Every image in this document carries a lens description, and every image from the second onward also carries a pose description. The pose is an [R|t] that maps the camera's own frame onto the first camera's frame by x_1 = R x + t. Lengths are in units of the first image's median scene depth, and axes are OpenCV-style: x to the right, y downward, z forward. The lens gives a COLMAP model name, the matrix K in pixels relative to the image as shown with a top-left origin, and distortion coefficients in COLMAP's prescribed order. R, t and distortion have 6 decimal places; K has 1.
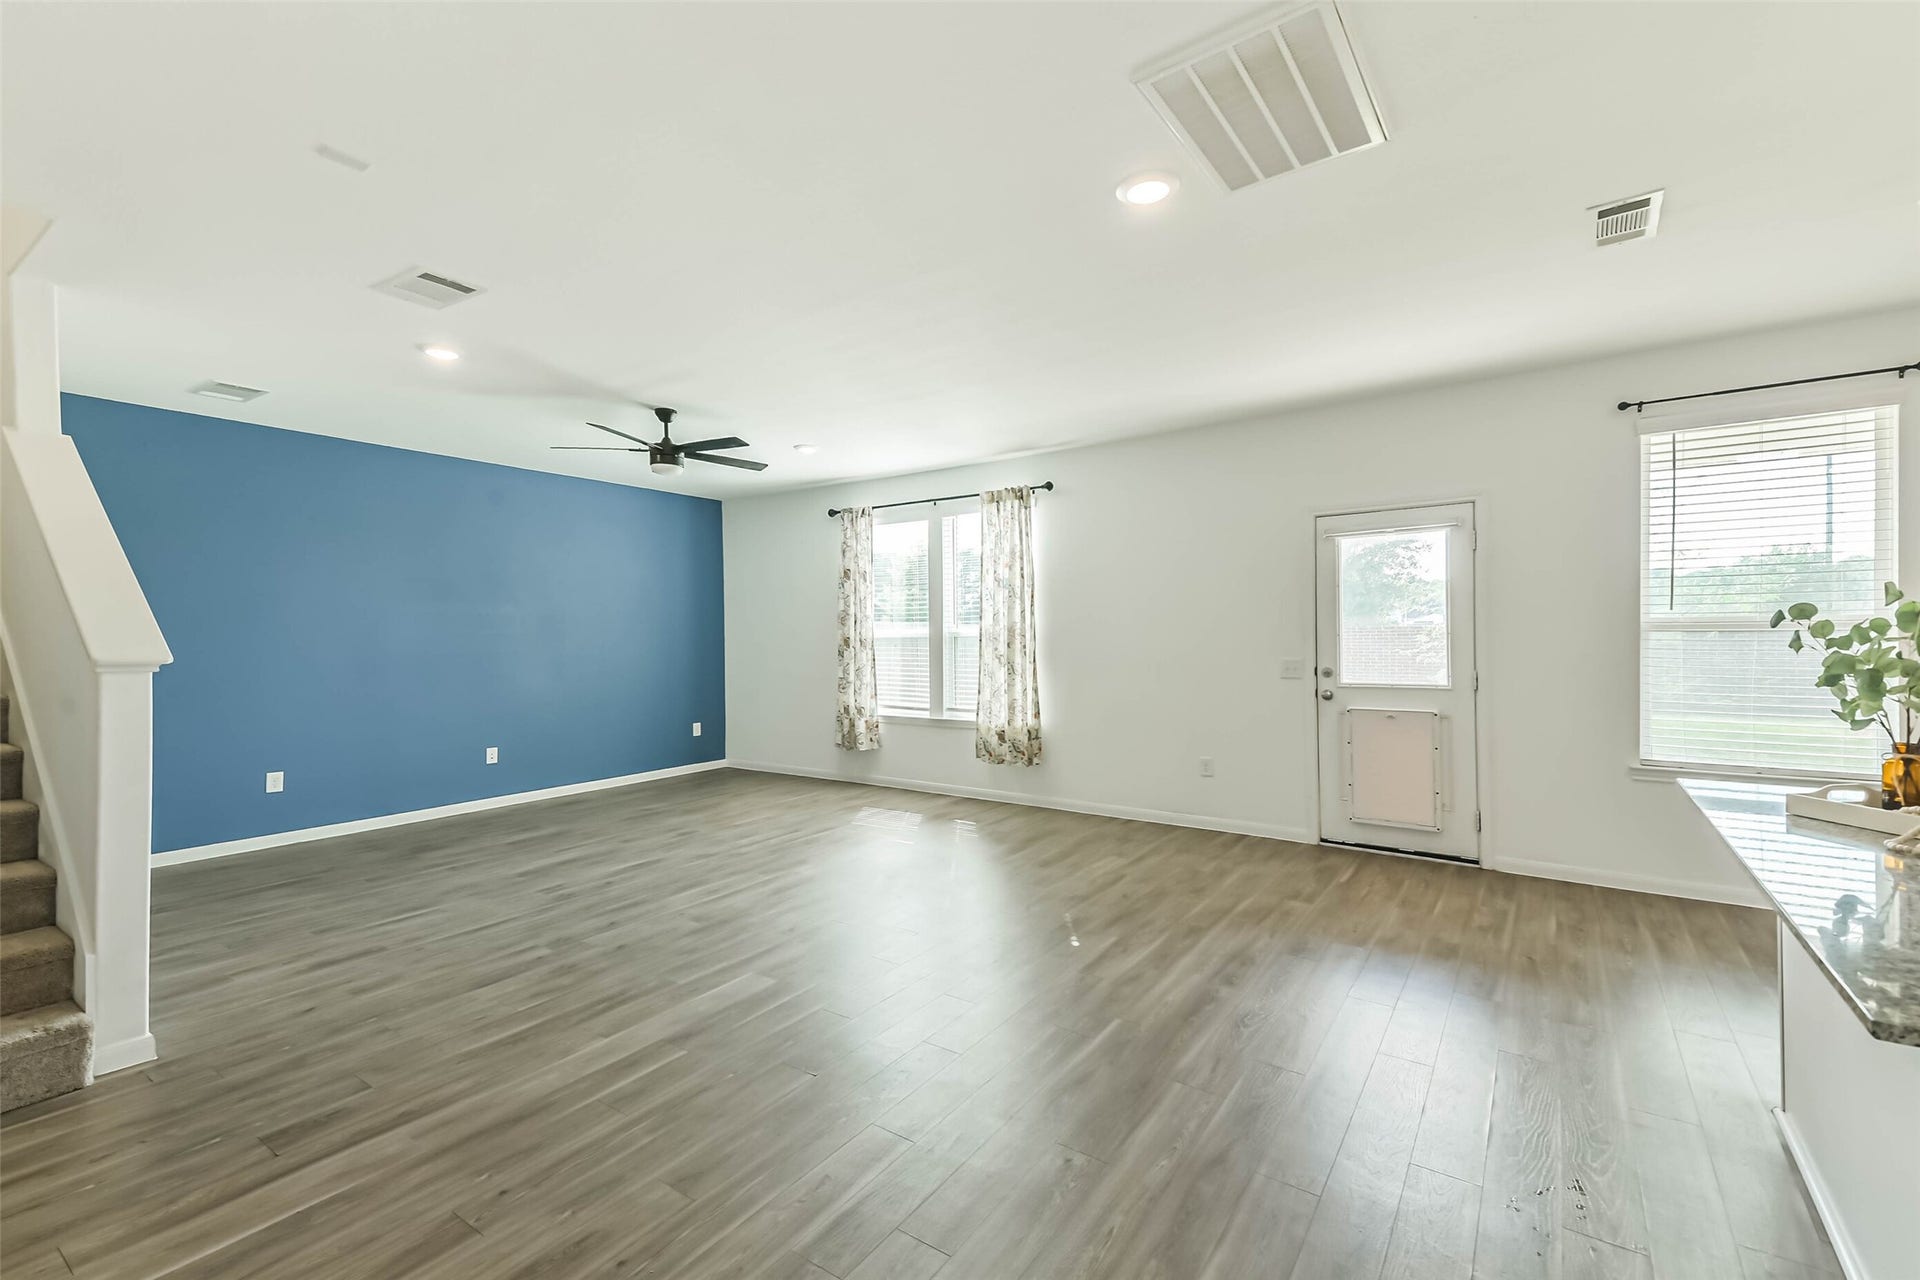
lens RADIAL K [[834.3, 0, 952.2], [0, 834.3, 629.1], [0, 0, 1]] dist [0.039761, -0.012570]
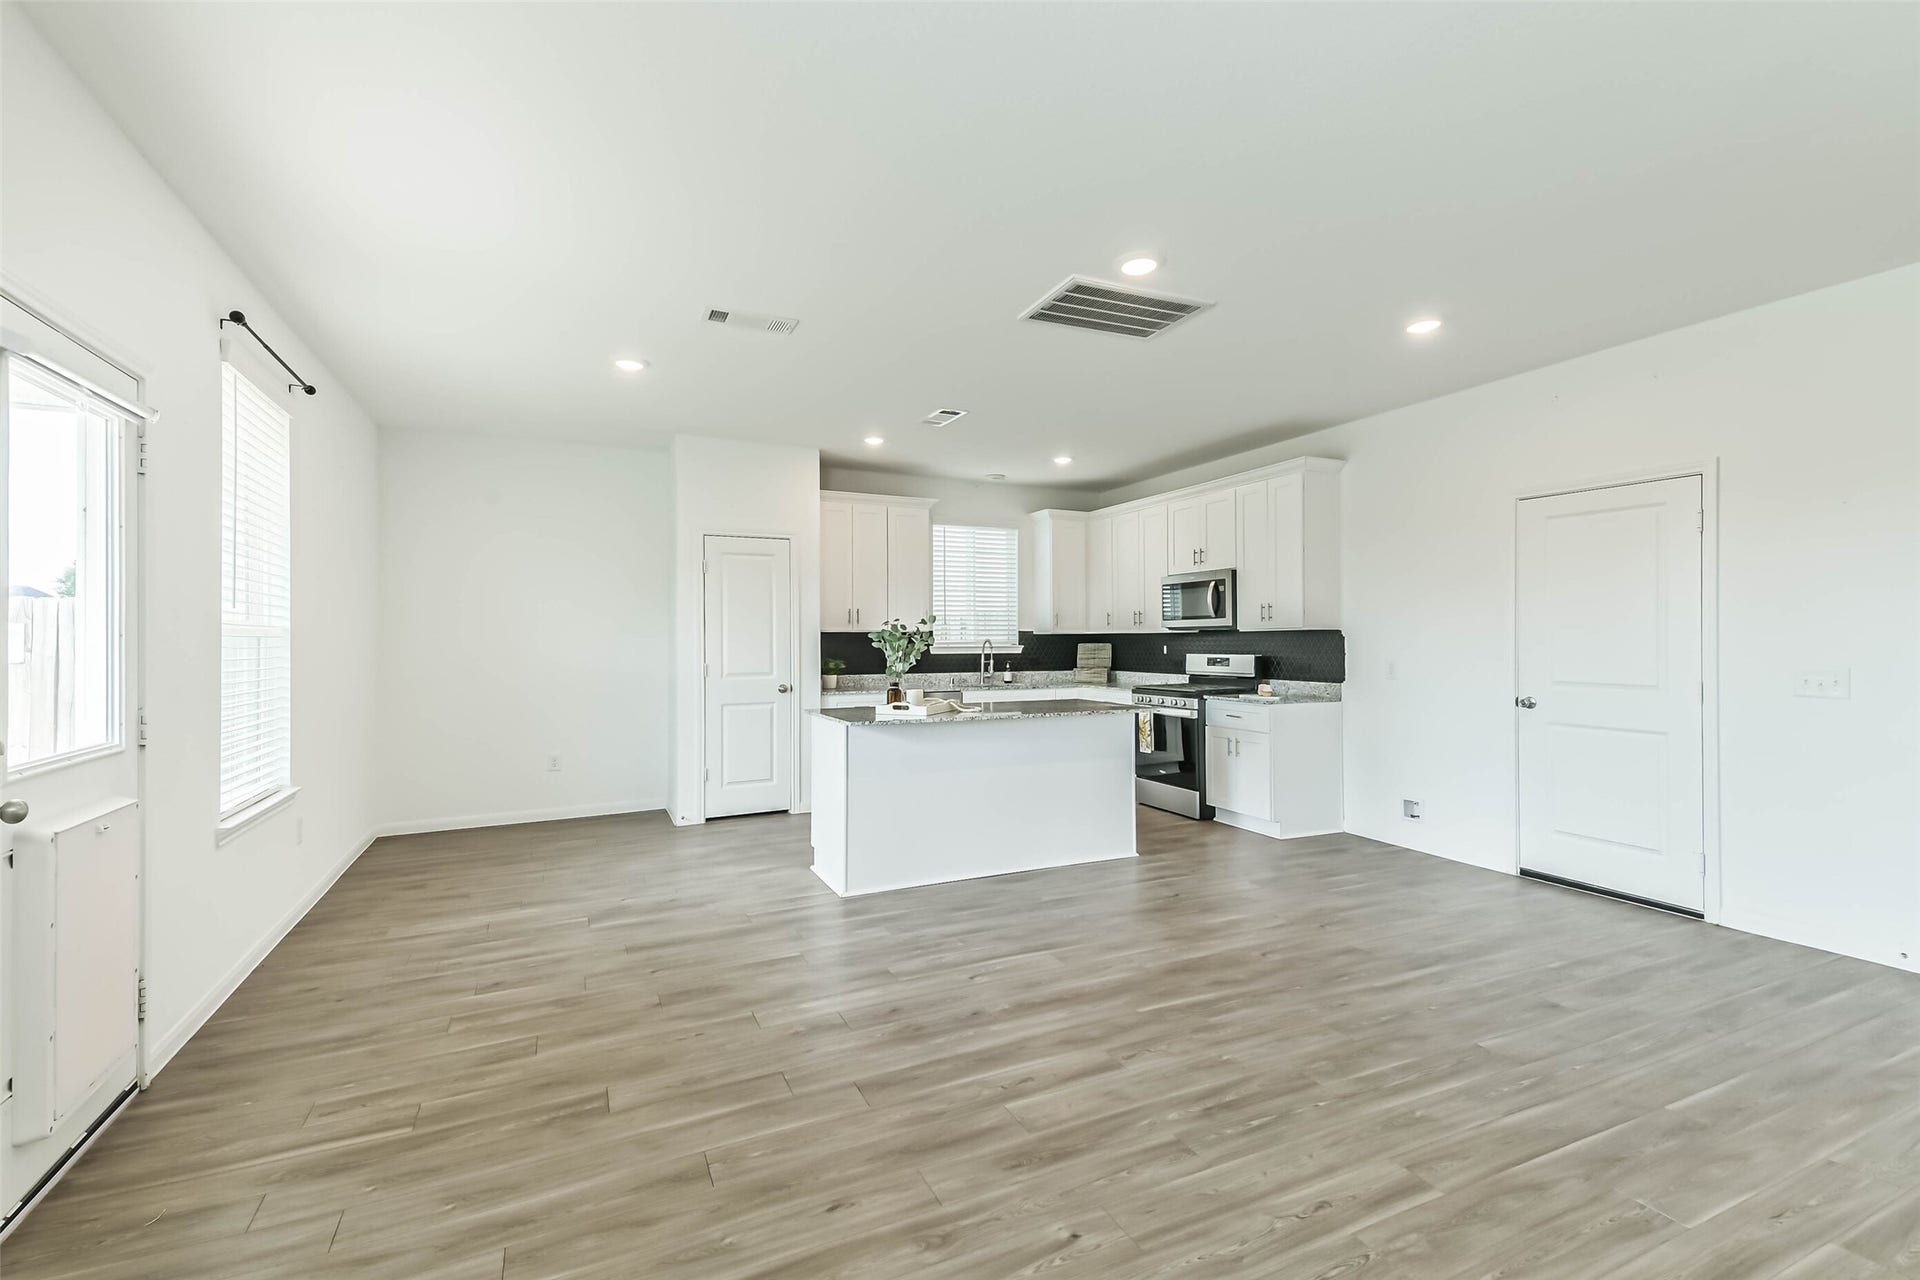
lens RADIAL K [[834.3, 0, 970.4], [0, 834.3, 607.9], [0, 0, 1]] dist [0.039761, -0.012570]
pose [[-0.879184, 0.030085, 0.475531, -0.055055], [0.007787, 0.998779, -0.048791, 0.015015], [-0.476418, -0.039193, -0.878345, 0.931407]]
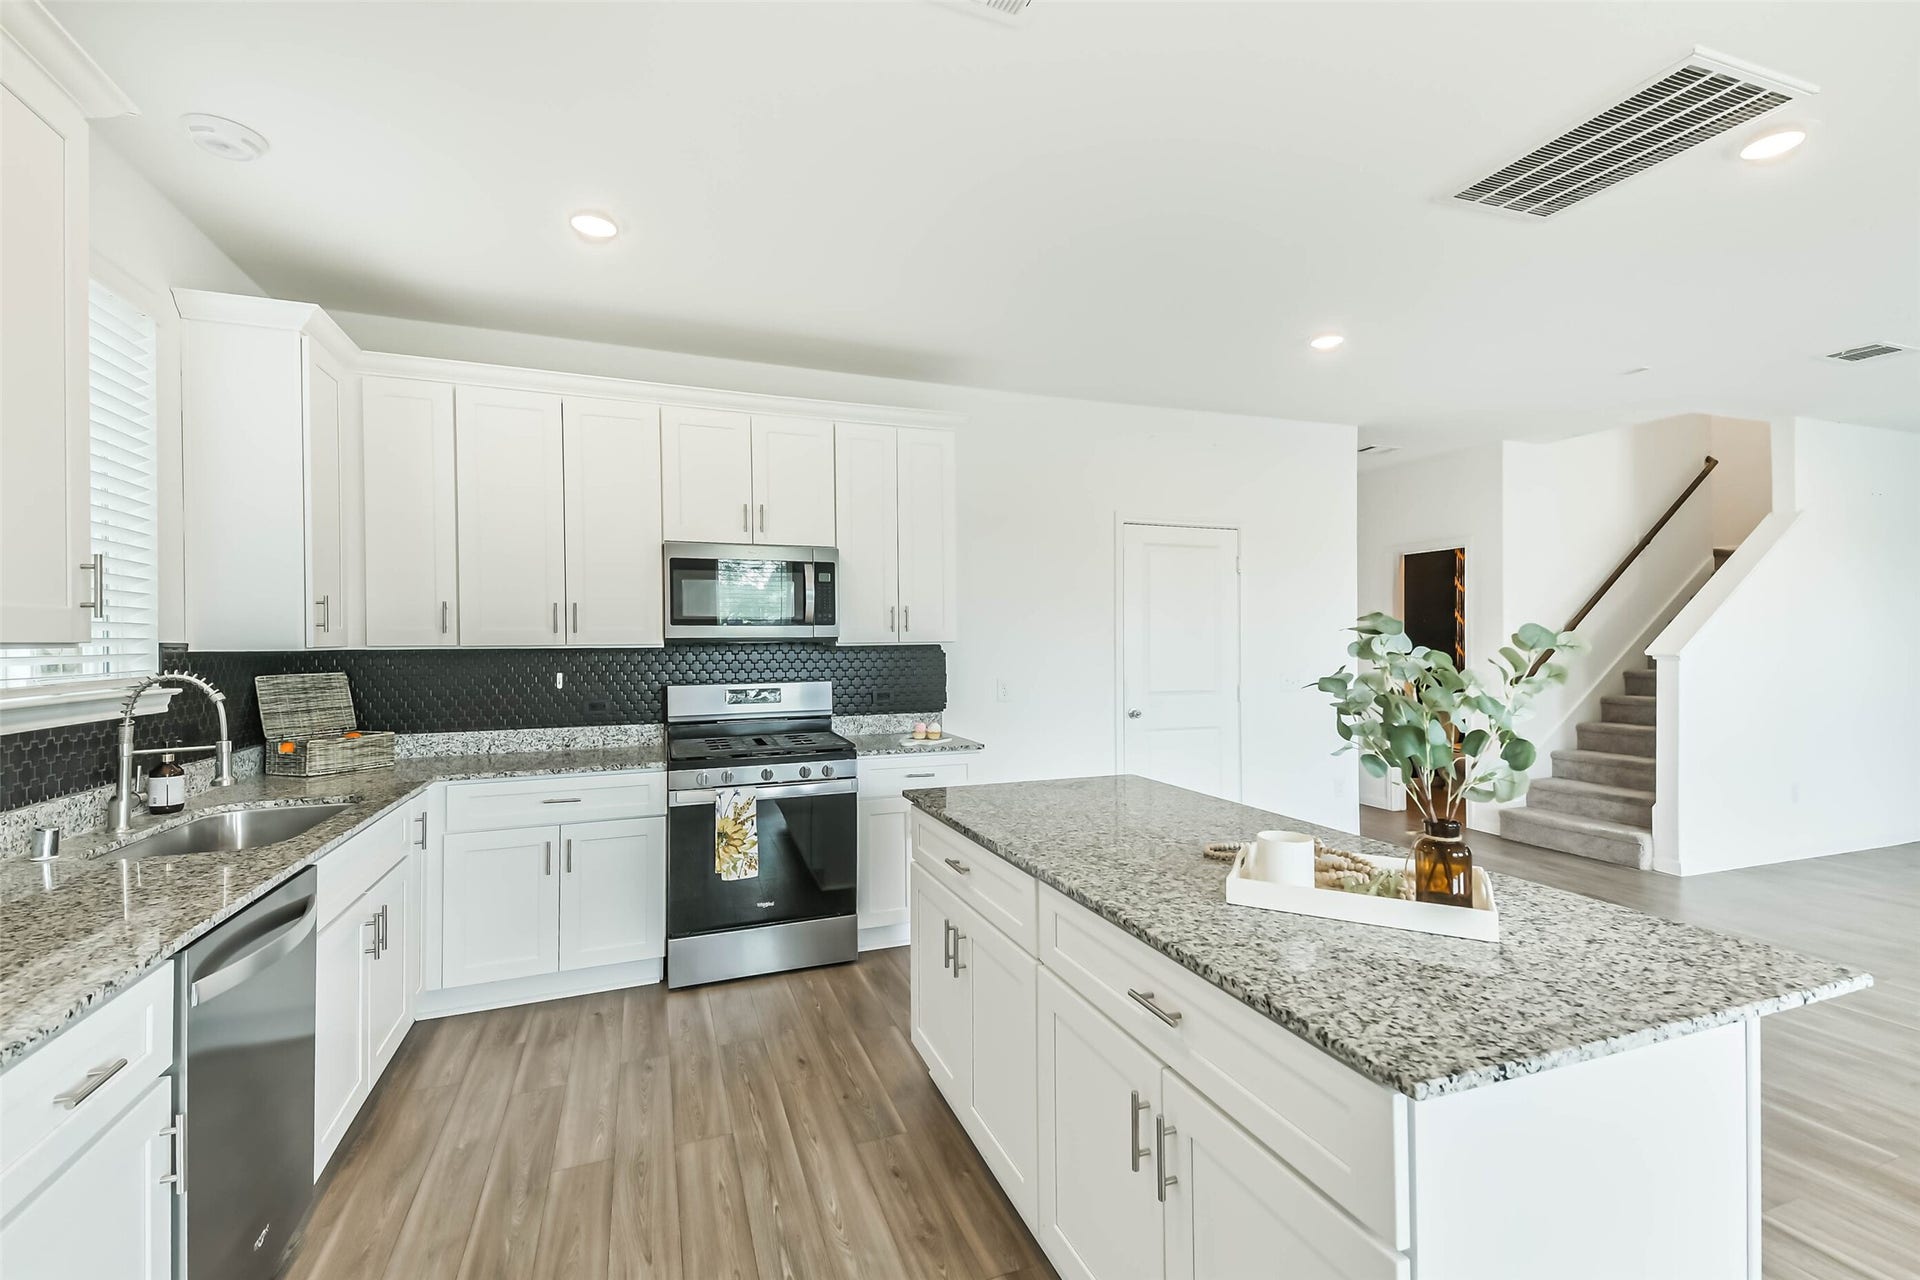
lens RADIAL K [[834.3, 0, 960.2], [0, 834.3, 638.7], [0, 0, 1]] dist [0.039761, -0.012570]
pose [[-0.557645, 0.011159, -0.830004, 0.610675], [0.015532, 0.999875, 0.003008, -0.009226], [0.829934, -0.011214, -0.557749, 0.342139]]
